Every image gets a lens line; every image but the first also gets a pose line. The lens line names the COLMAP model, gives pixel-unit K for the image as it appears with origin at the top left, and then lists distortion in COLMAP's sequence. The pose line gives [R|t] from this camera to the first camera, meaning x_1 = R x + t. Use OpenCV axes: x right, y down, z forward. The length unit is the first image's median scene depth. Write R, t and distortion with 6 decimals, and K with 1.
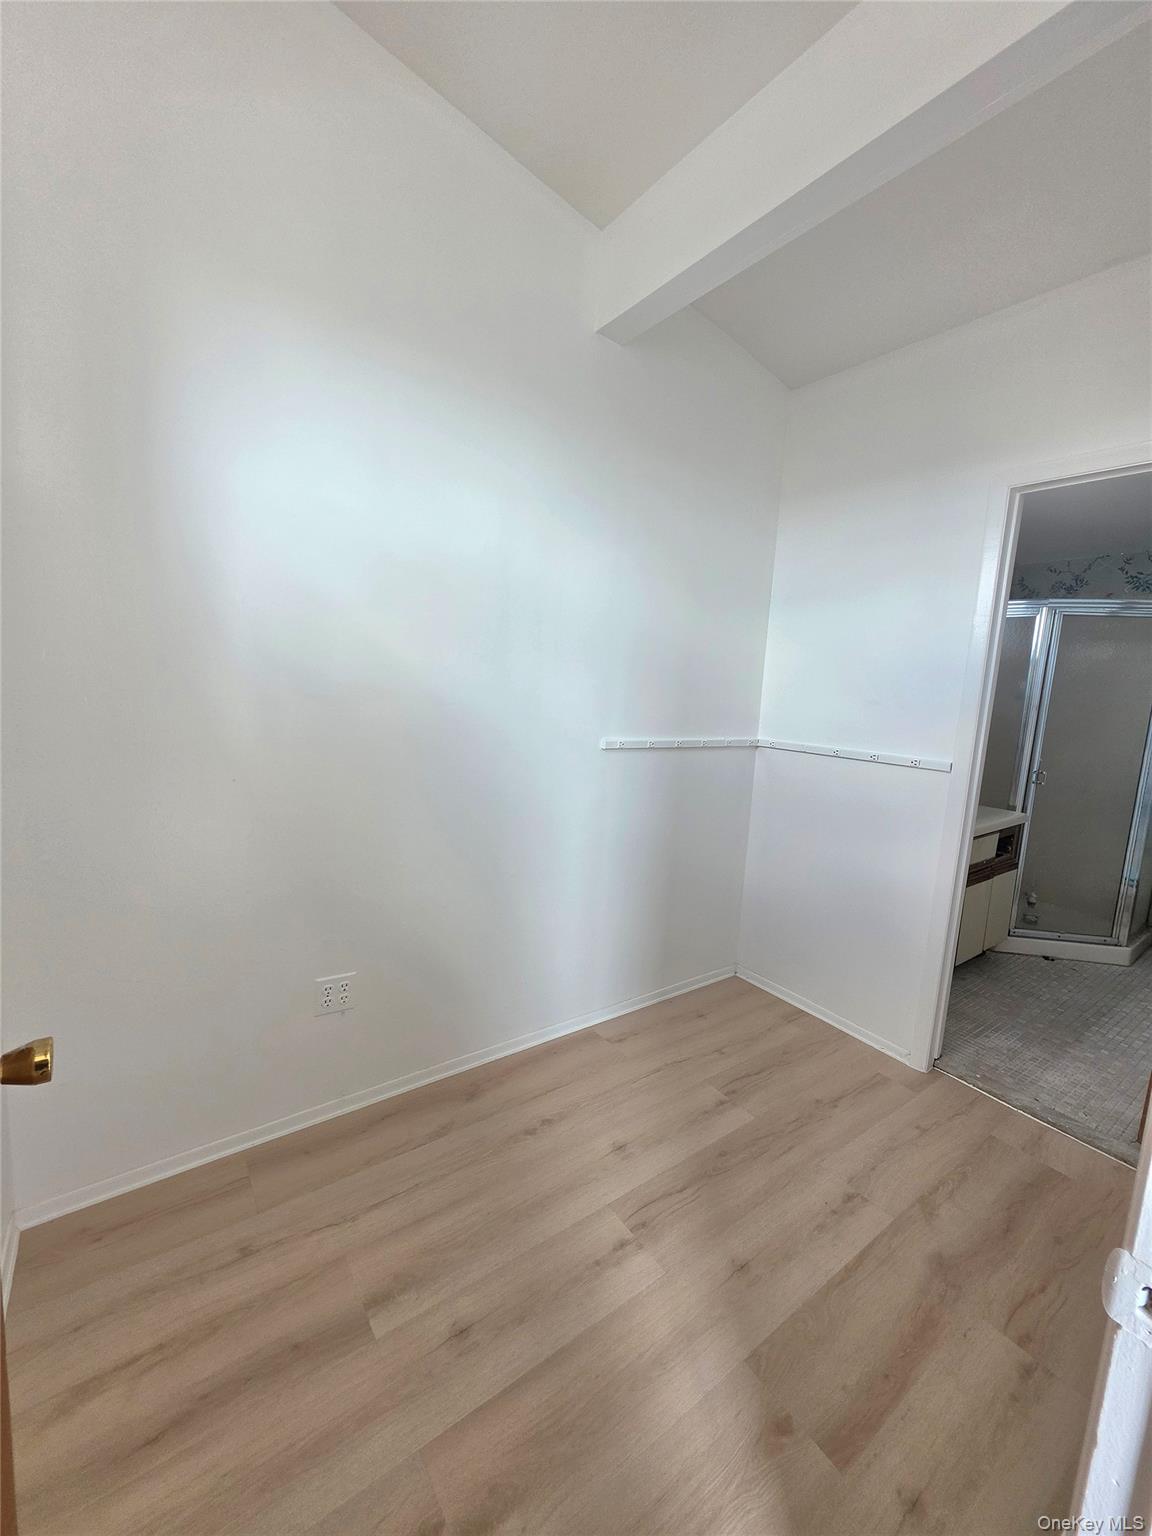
lens RADIAL K [[616.5, 0, 573.9], [0, 616.5, 761.2], [0, 0, 1]] dist [-0.001543, -0.000220]
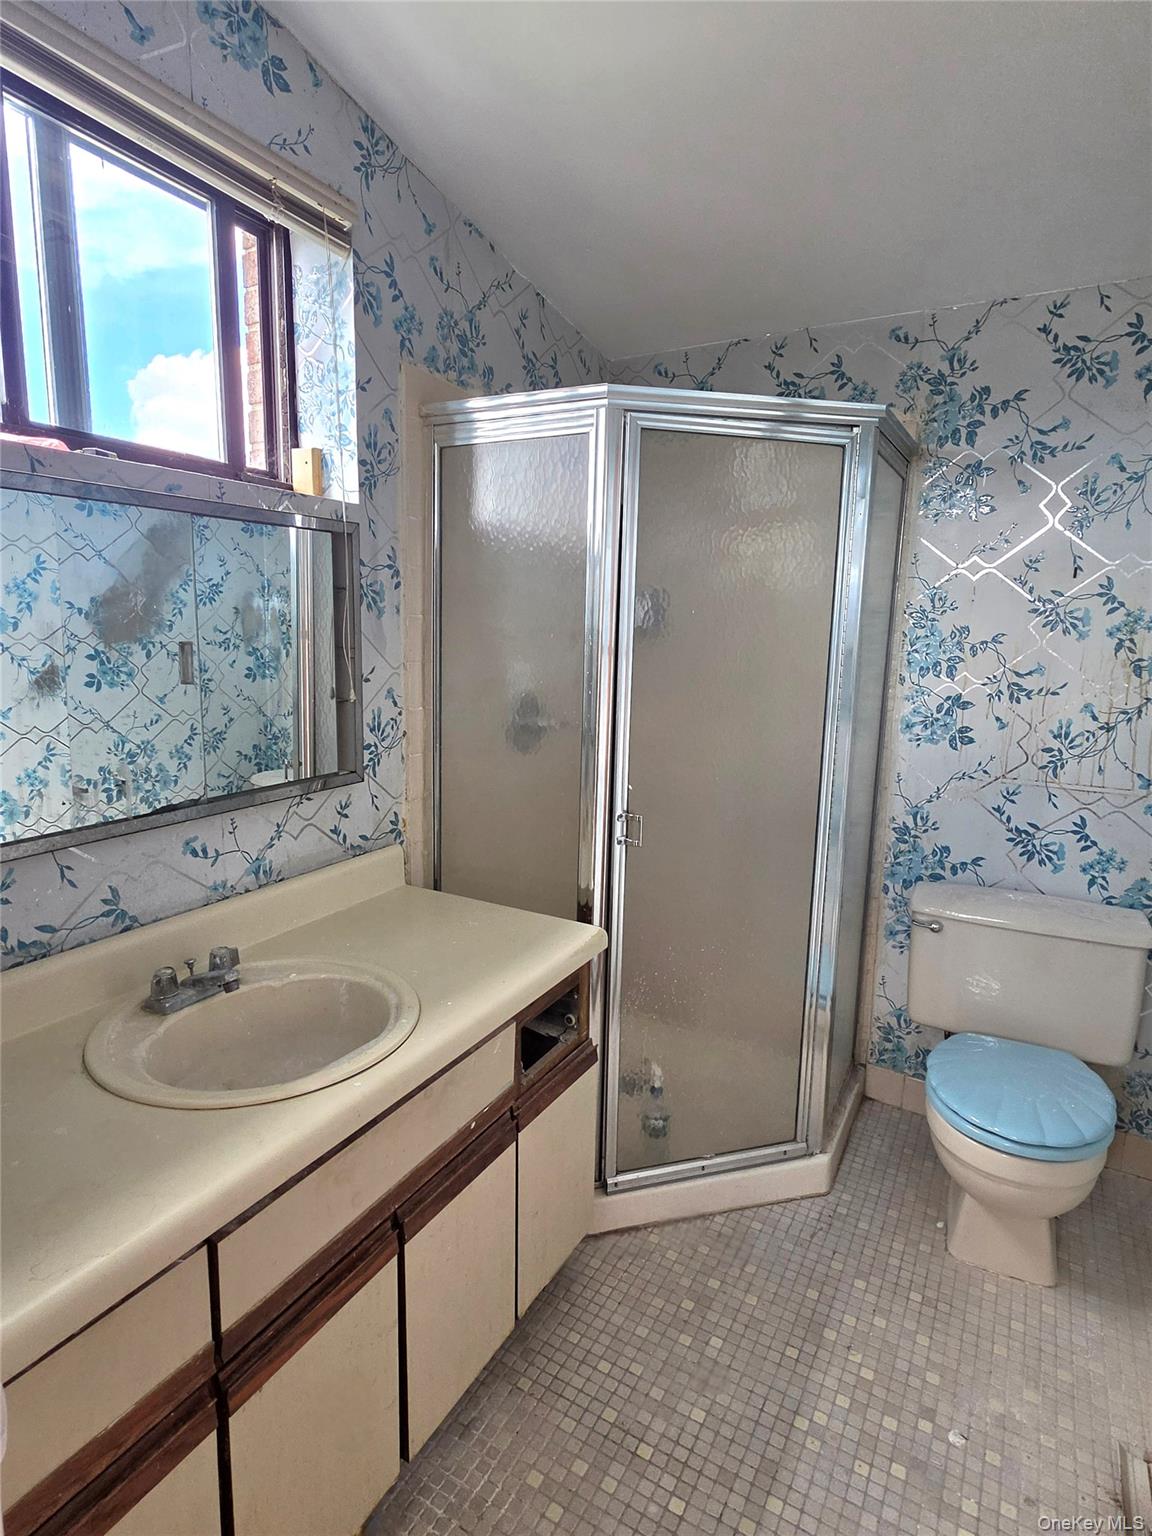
lens RADIAL K [[847.9, 0, 576.0], [0, 847.9, 768.0], [0, 0, 1]] dist [-0.001625, -0.000080]
pose [[0.905044, -0.113091, 0.410007, 0.484037], [0.097533, 0.993497, 0.058740, -0.054210], [-0.413984, -0.013173, 0.910189, 0.478988]]
